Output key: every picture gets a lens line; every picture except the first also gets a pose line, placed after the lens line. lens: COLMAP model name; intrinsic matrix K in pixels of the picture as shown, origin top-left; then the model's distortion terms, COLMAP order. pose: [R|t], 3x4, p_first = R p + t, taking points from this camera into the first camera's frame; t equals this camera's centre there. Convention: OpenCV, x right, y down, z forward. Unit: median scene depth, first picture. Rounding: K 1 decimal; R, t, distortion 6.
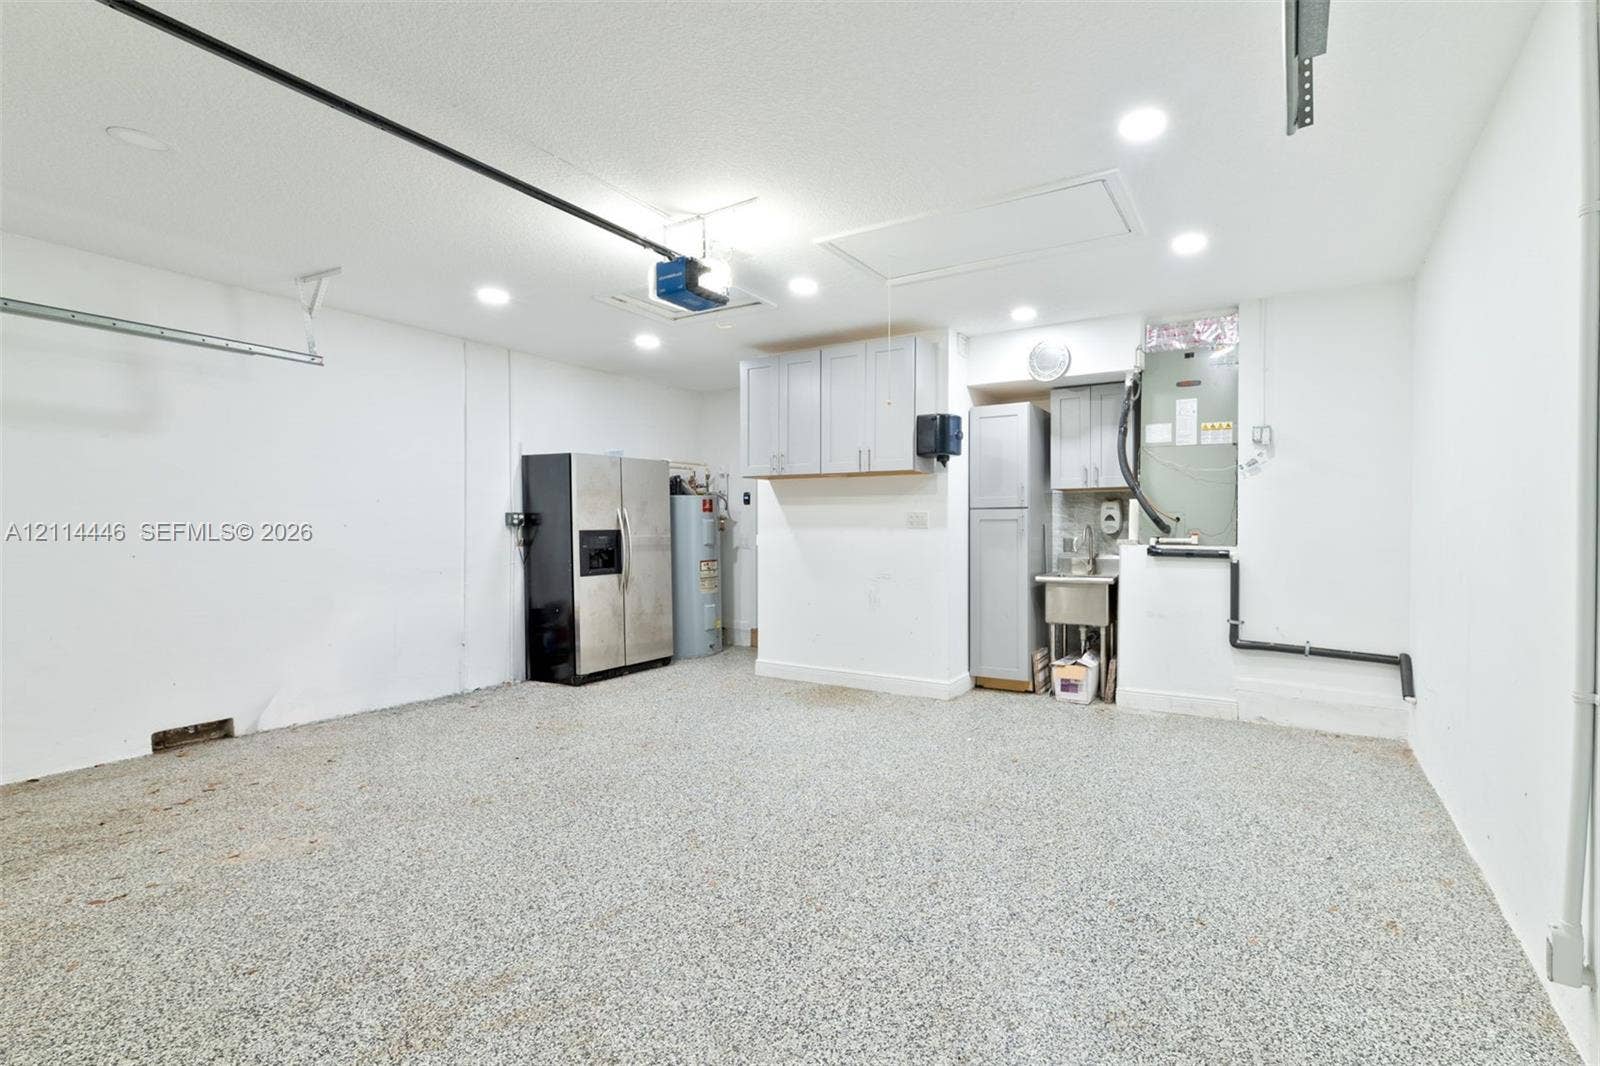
lens RADIAL K [[659.7, 0, 787.9], [0, 659.7, 530.5], [0, 0, 1]] dist [0.002554, 0.000147]
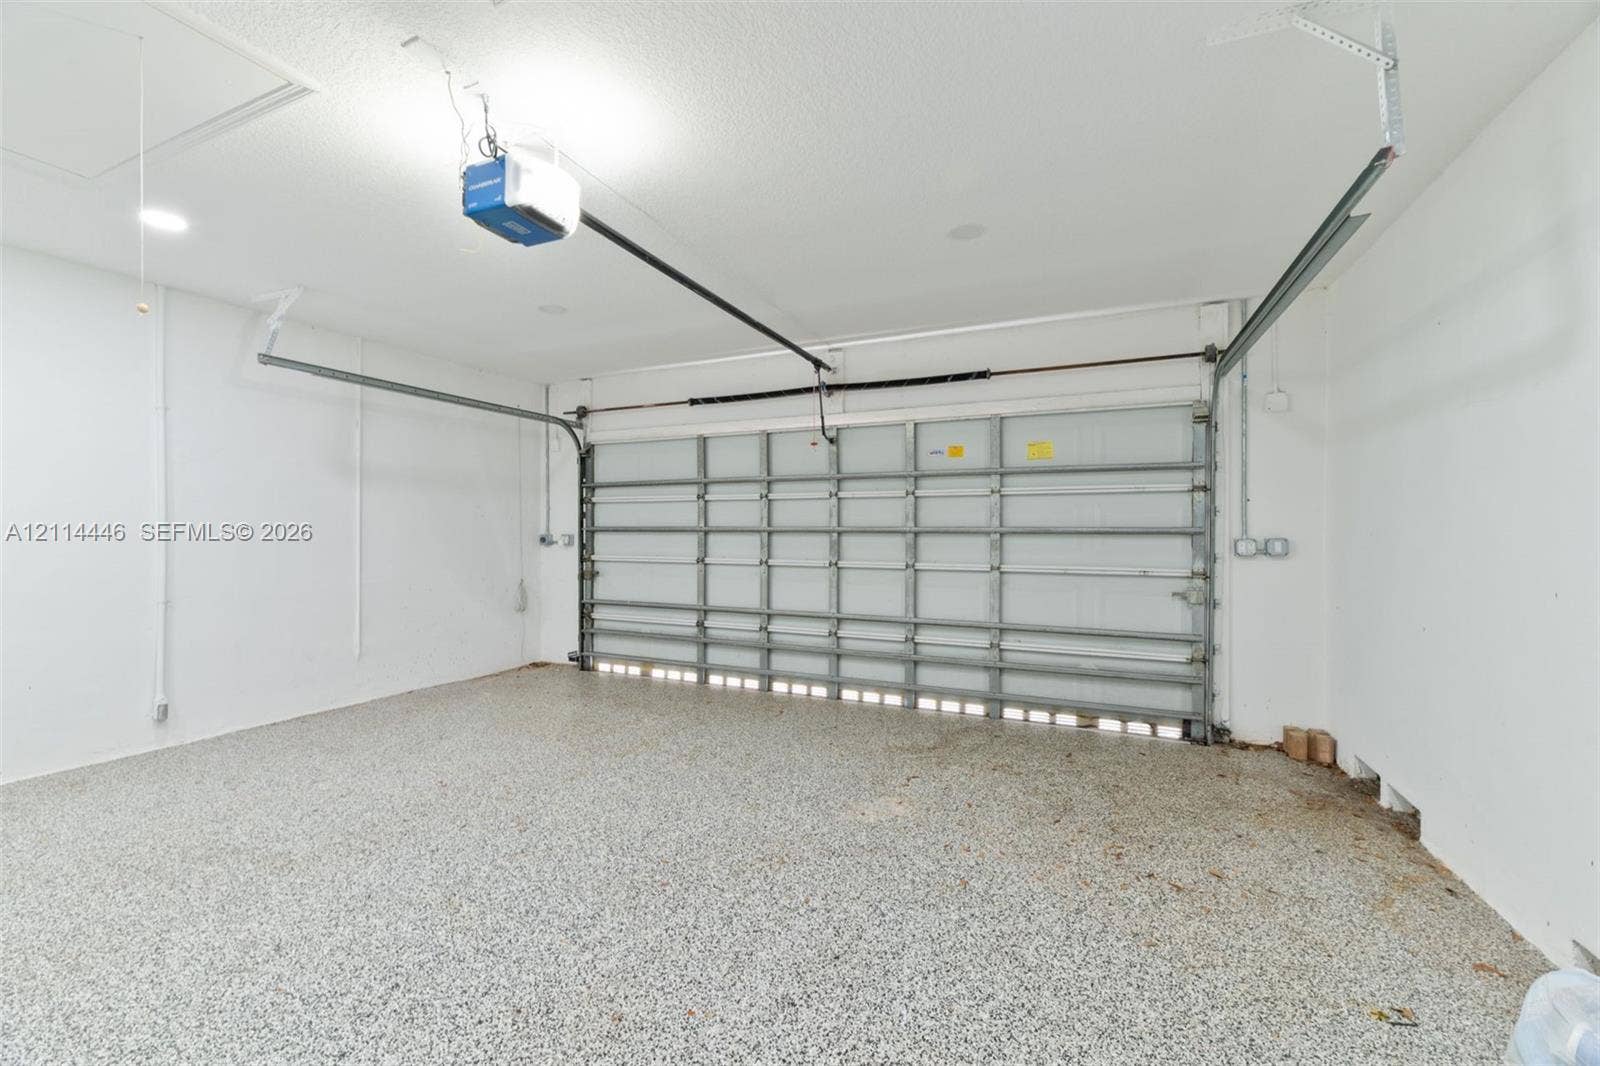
lens RADIAL K [[659.7, 0, 787.9], [0, 659.7, 530.5], [0, 0, 1]] dist [0.002554, 0.000147]
pose [[-0.977004, -0.006053, -0.213137, -0.303483], [-0.007357, 0.999959, 0.005325, -0.036651], [0.213096, 0.006770, -0.977008, 1.932114]]
